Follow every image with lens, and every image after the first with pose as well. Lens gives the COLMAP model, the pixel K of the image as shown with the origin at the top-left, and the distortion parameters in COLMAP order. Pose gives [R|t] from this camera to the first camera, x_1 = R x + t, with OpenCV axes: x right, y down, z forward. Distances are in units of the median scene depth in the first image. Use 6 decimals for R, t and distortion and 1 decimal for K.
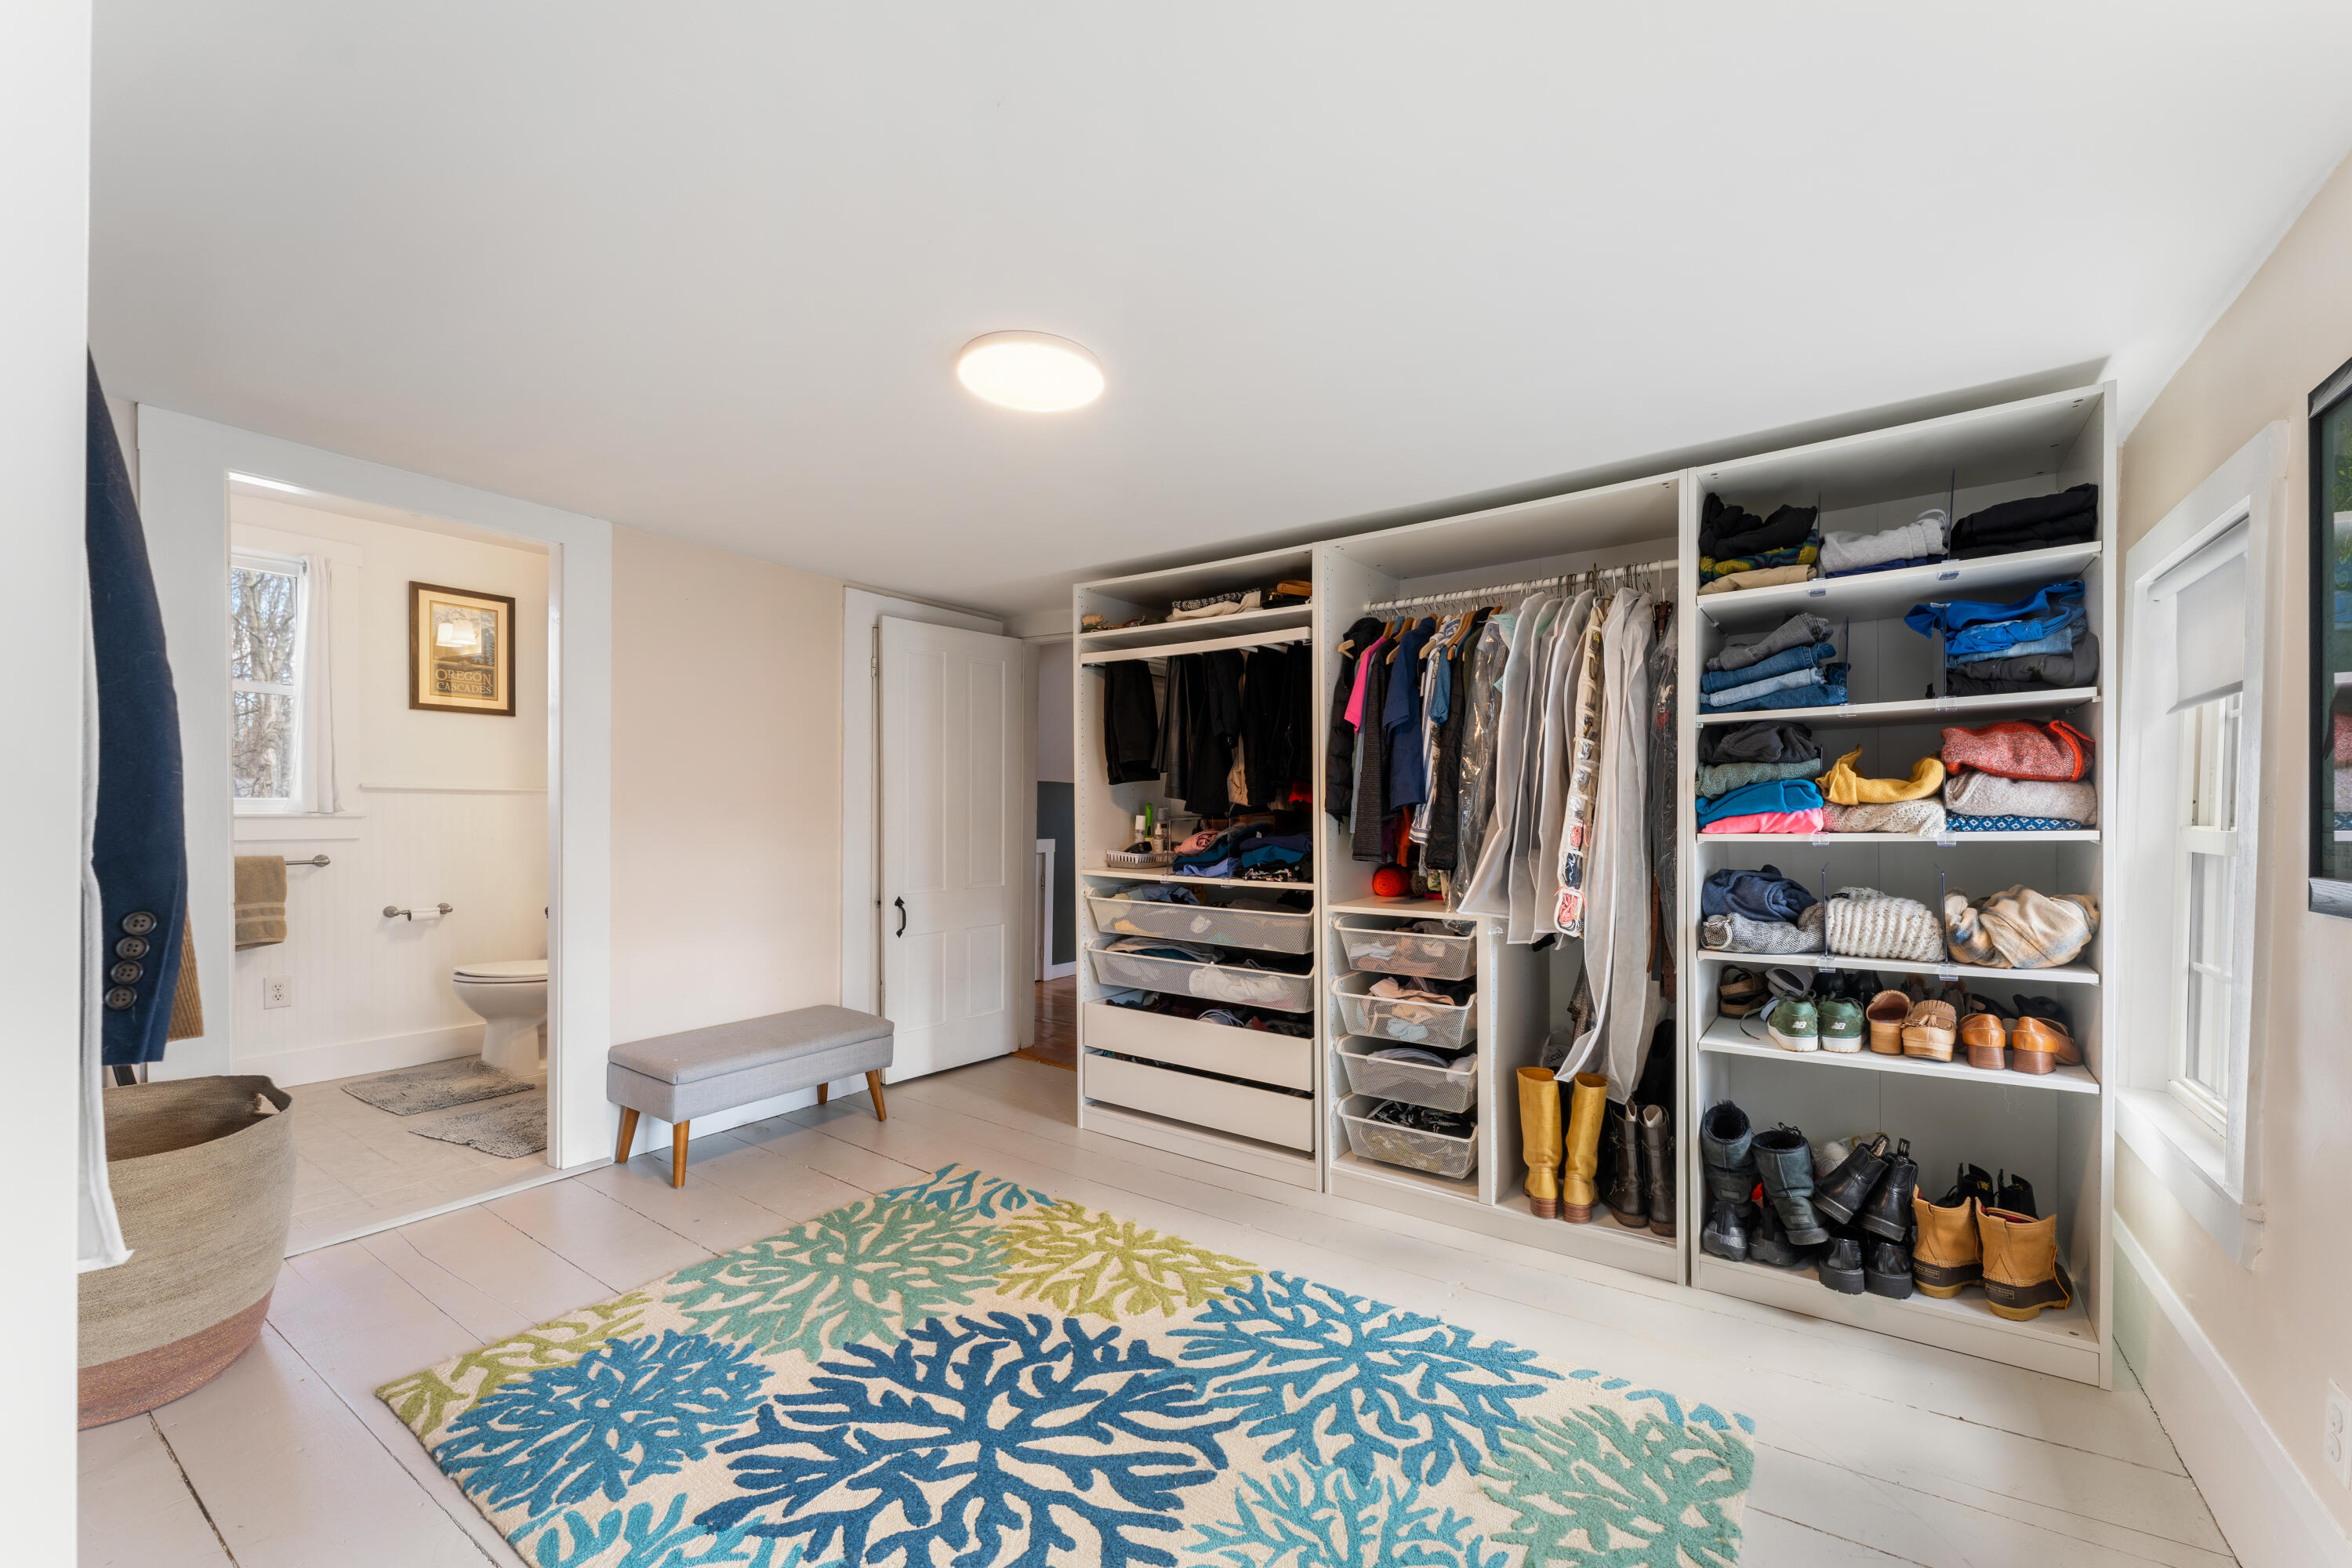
lens RADIAL K [[957.9, 0, 1164.6], [0, 957.9, 777.7], [0, 0, 1]] dist [-0.000591, -0.000448]
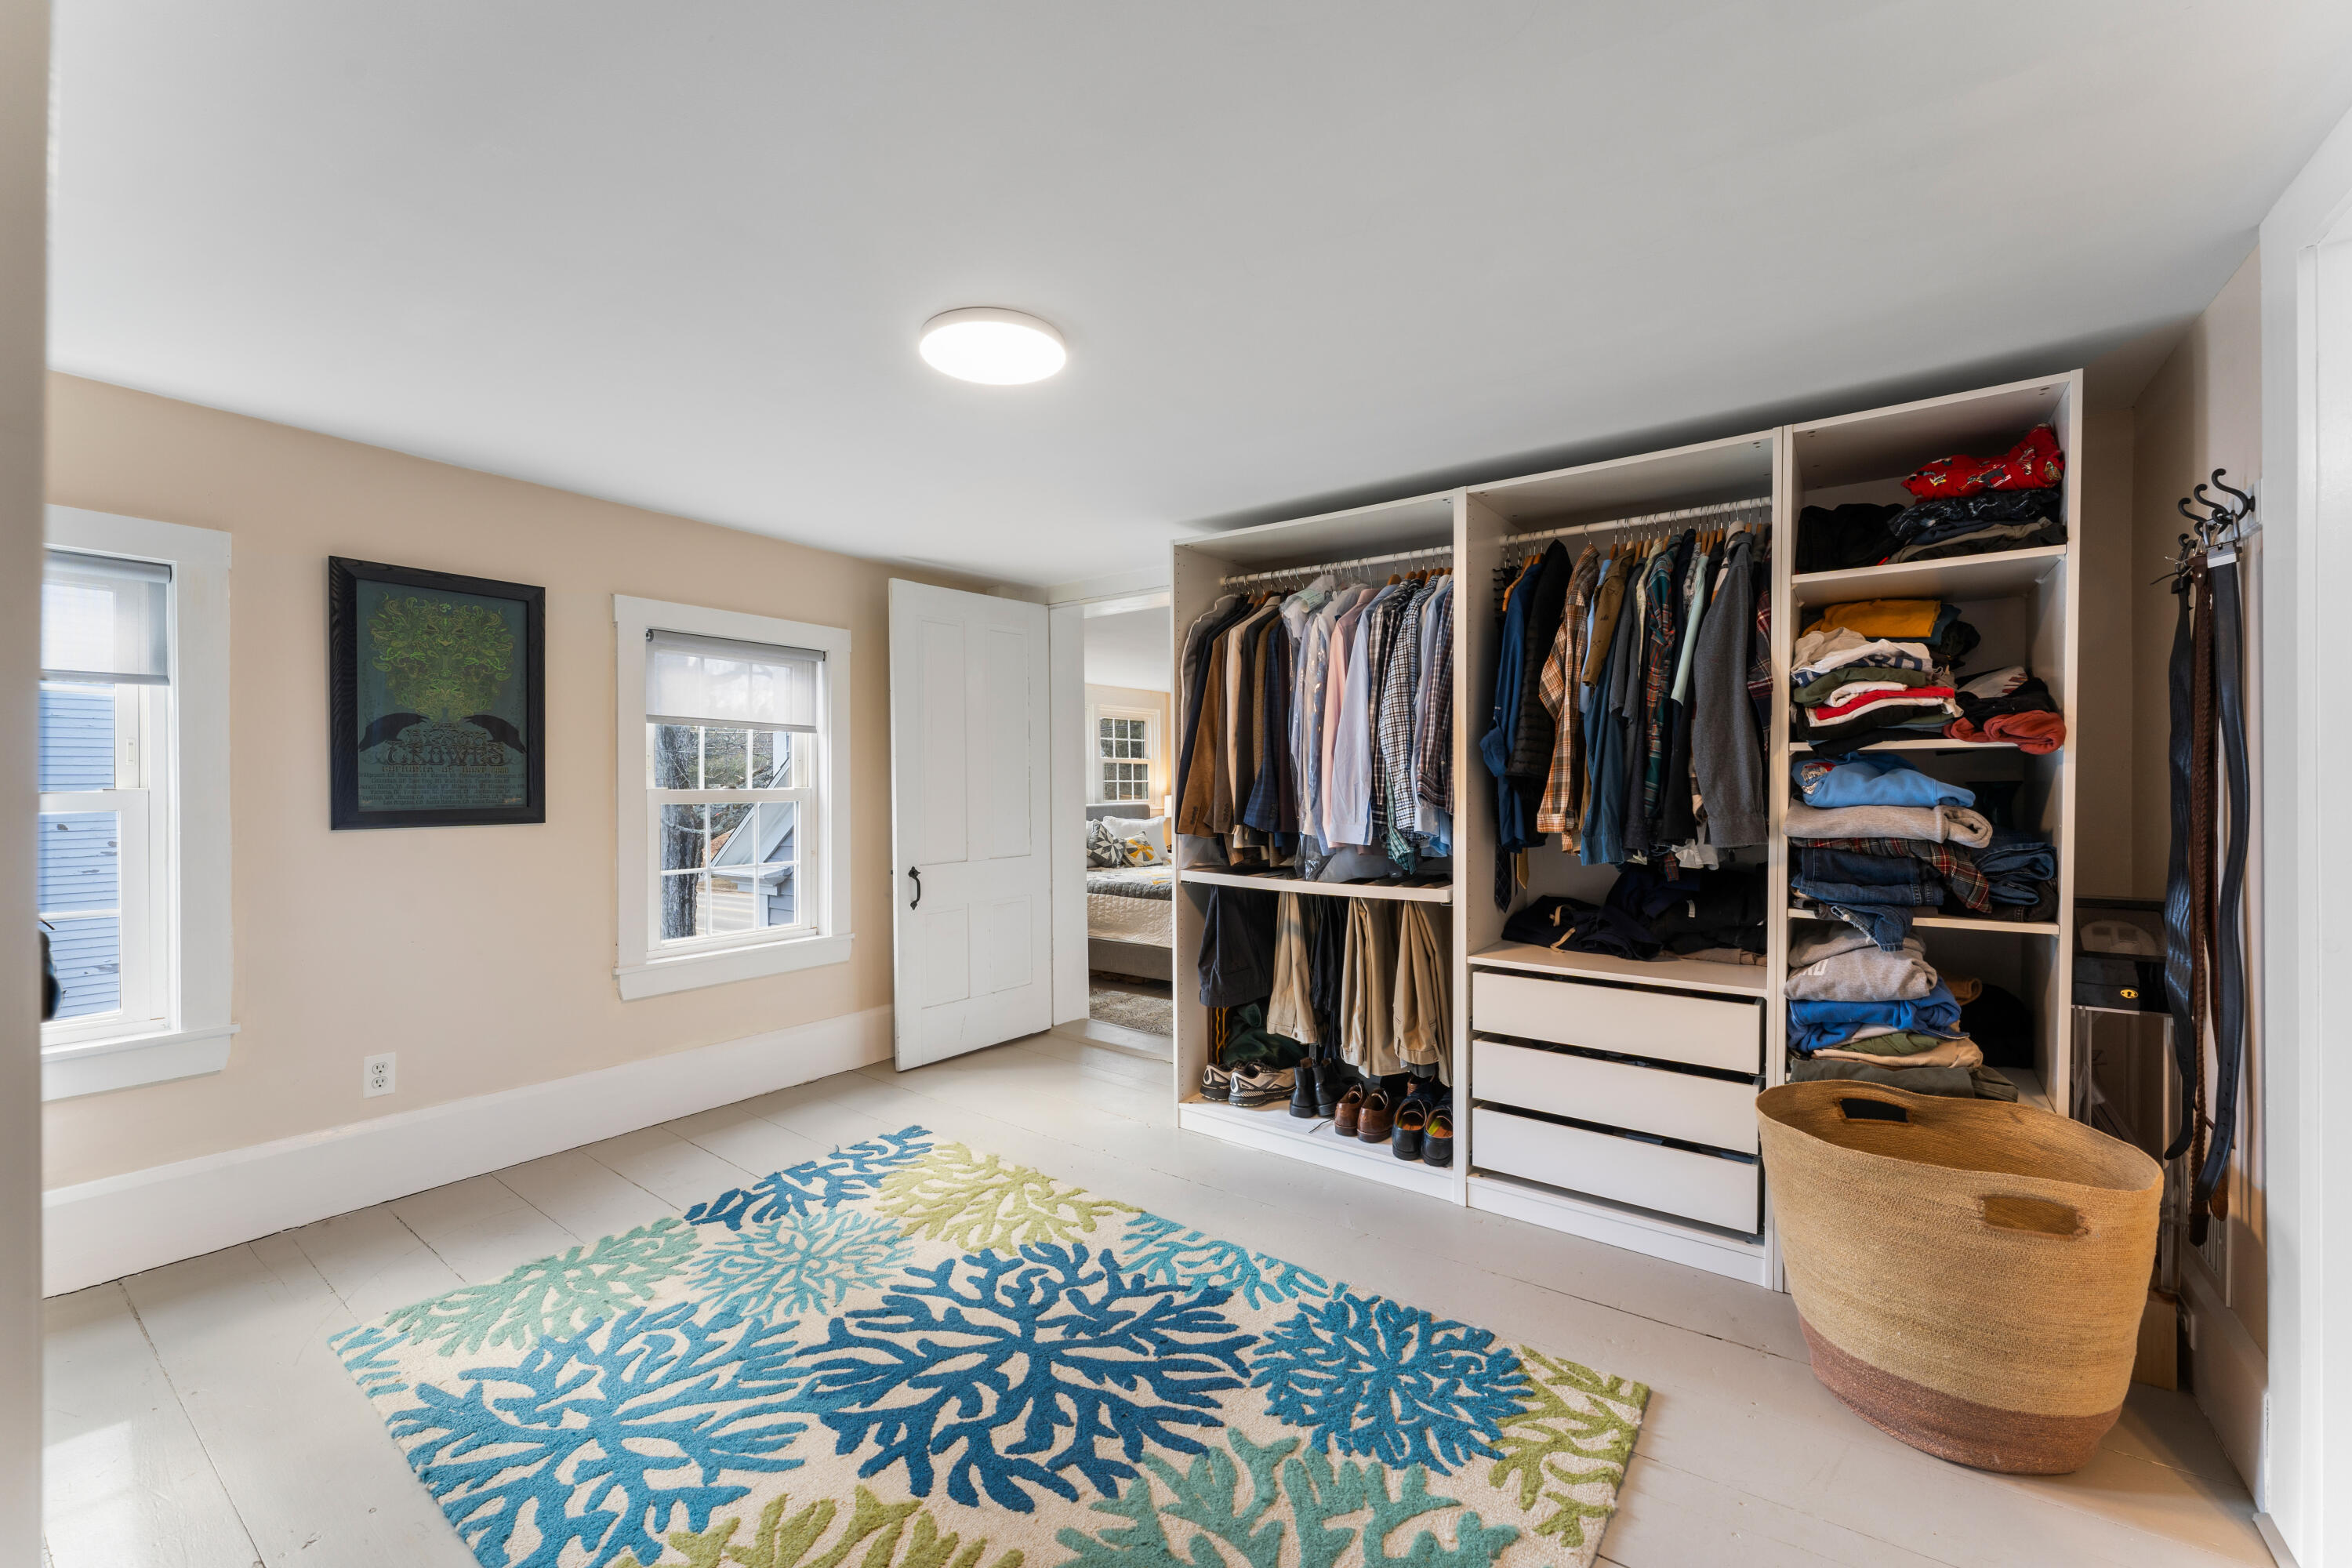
lens RADIAL K [[957.9, 0, 1164.6], [0, 957.9, 777.7], [0, 0, 1]] dist [-0.000591, -0.000448]
pose [[-0.999773, -0.014318, 0.015806, -0.331799], [-0.014848, 0.999313, -0.033957, 0.053151], [-0.015309, -0.034184, -0.999298, 2.013759]]
